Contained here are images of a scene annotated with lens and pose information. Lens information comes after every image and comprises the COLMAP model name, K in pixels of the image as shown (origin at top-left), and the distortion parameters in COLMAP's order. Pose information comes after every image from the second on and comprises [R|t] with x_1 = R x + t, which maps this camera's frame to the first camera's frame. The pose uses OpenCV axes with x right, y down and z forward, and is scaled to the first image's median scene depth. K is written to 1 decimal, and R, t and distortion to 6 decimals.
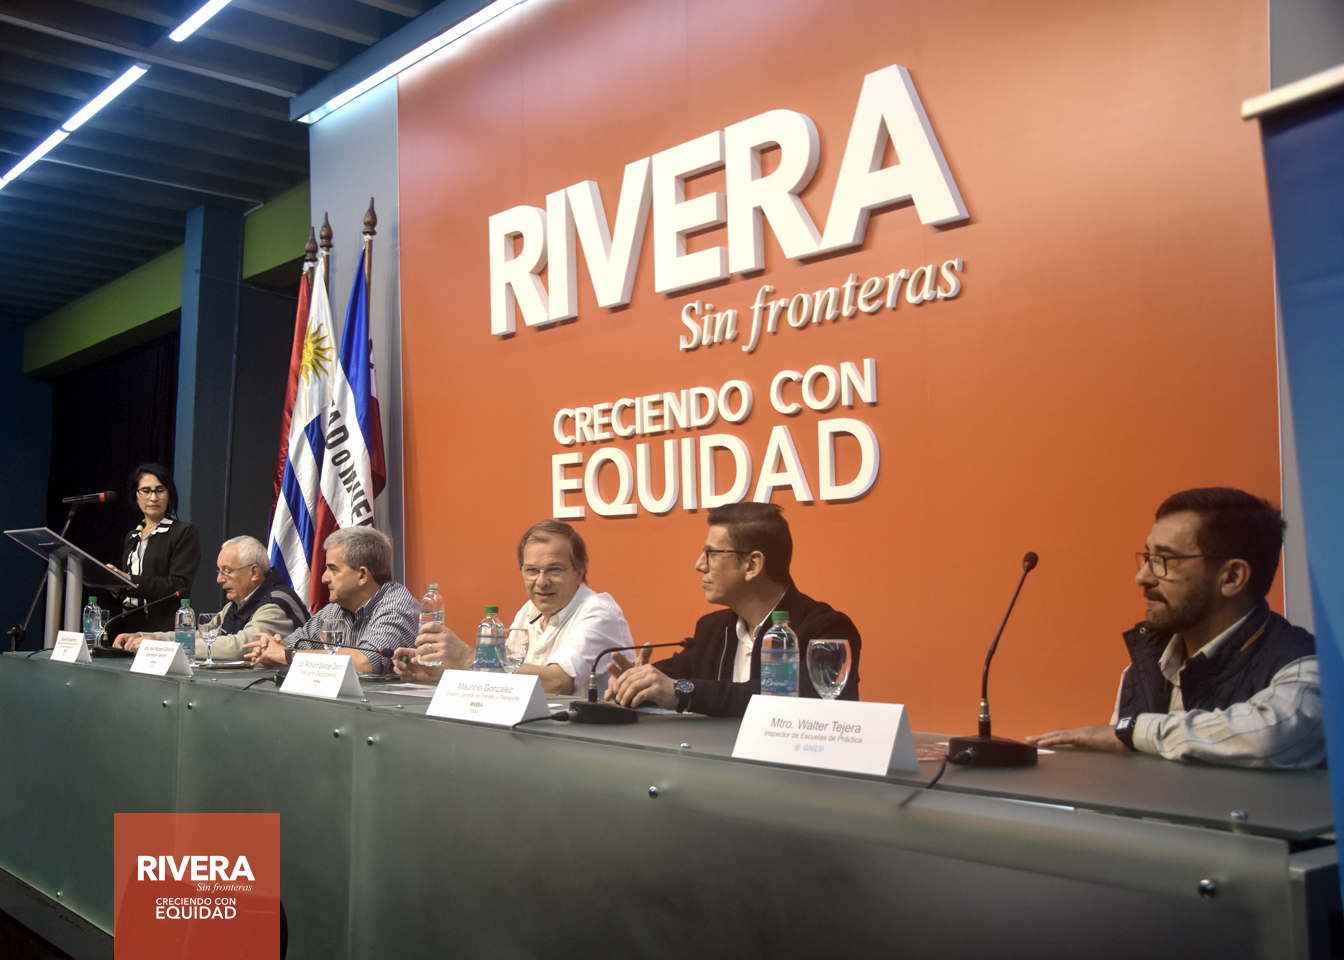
lens RADIAL K [[1297.2, 0, 672.0], [0, 1297.2, 480.0], [0, 0, 1]] dist [-0.112947, -0.005012]
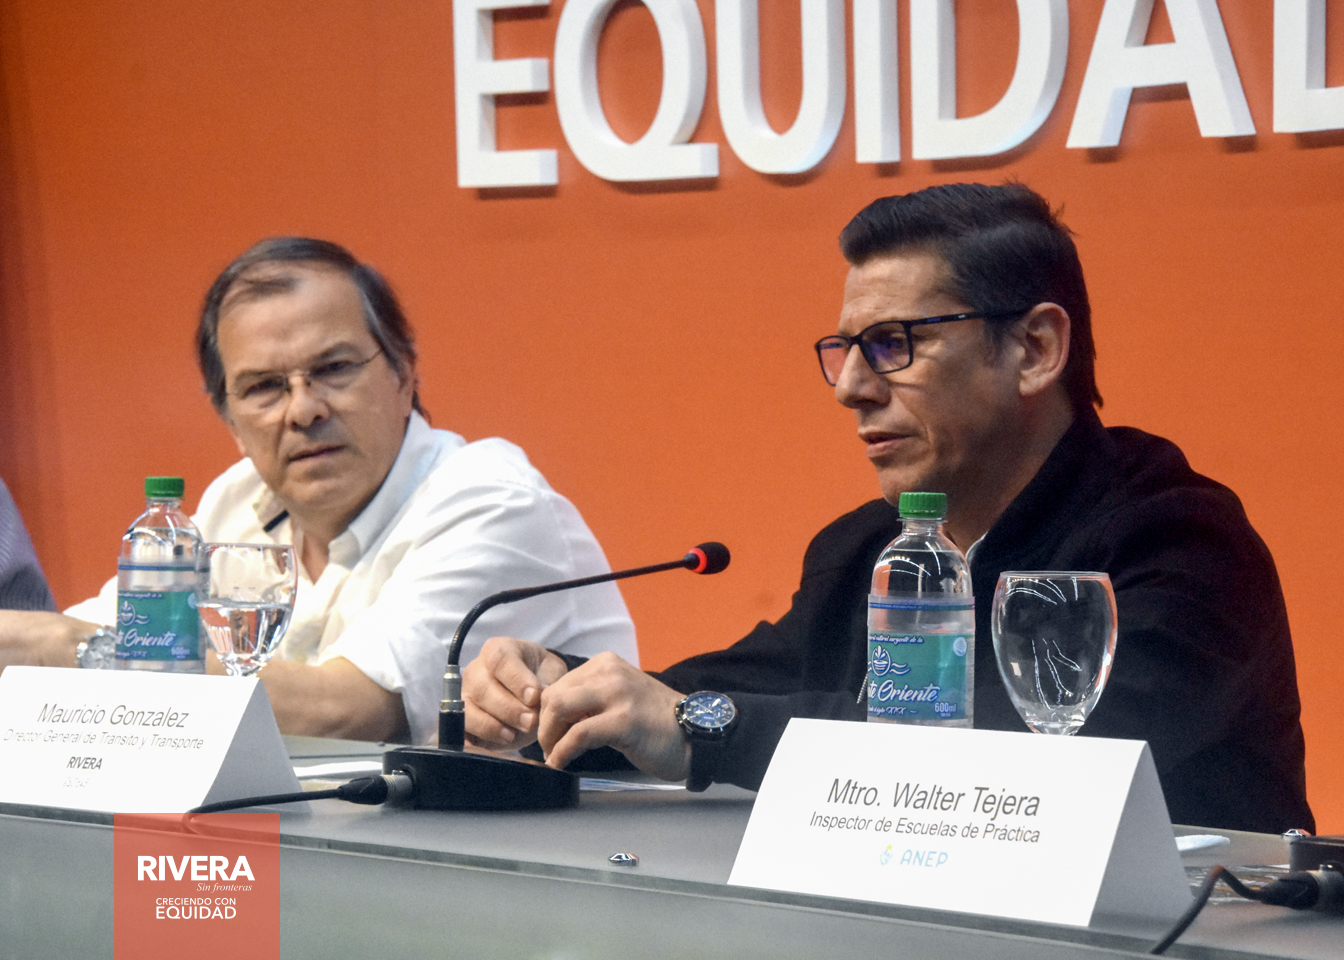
lens RADIAL K [[4860.6, 0, 765.3], [0, 4860.6, 480.8], [0, 0, 1]] dist [0.875275, -0.306318]
pose [[0.997704, 0.000185, -0.067720, 0.073206], [0.006395, 0.995270, 0.096932, -0.016891], [0.067417, -0.097143, 0.992984, -0.179291]]
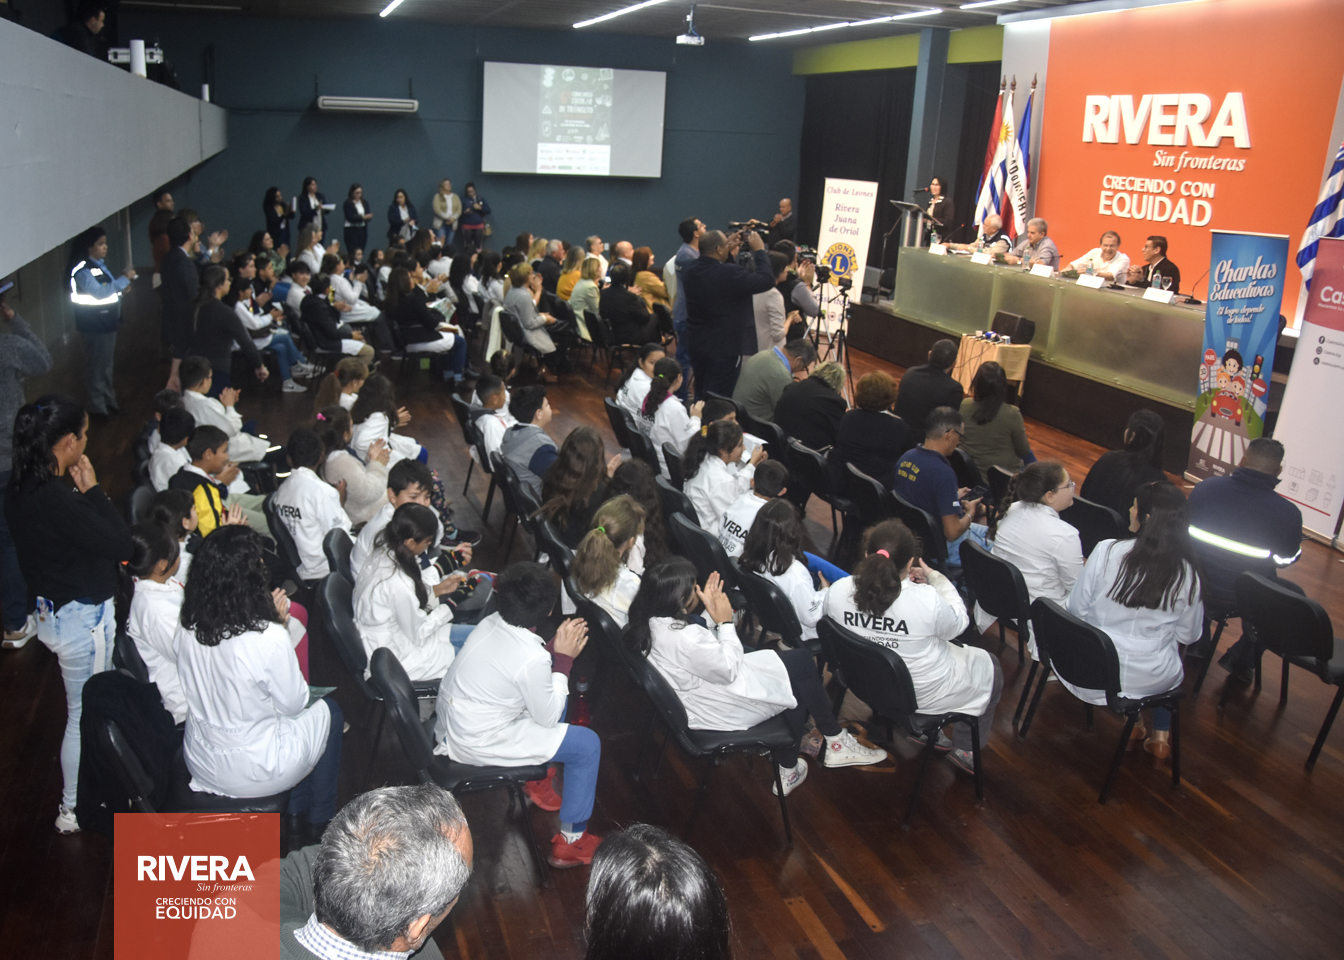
lens RADIAL K [[1087.0, 0, 669.3], [0, 1087.0, 430.5], [0, 0, 1]] dist [0.008406, 0.006706]
pose [[0.917721, 0.134161, -0.373884, 0.003071], [0.001611, 0.939973, 0.341246, -0.443455], [0.397223, -0.313771, 0.862416, -2.096463]]
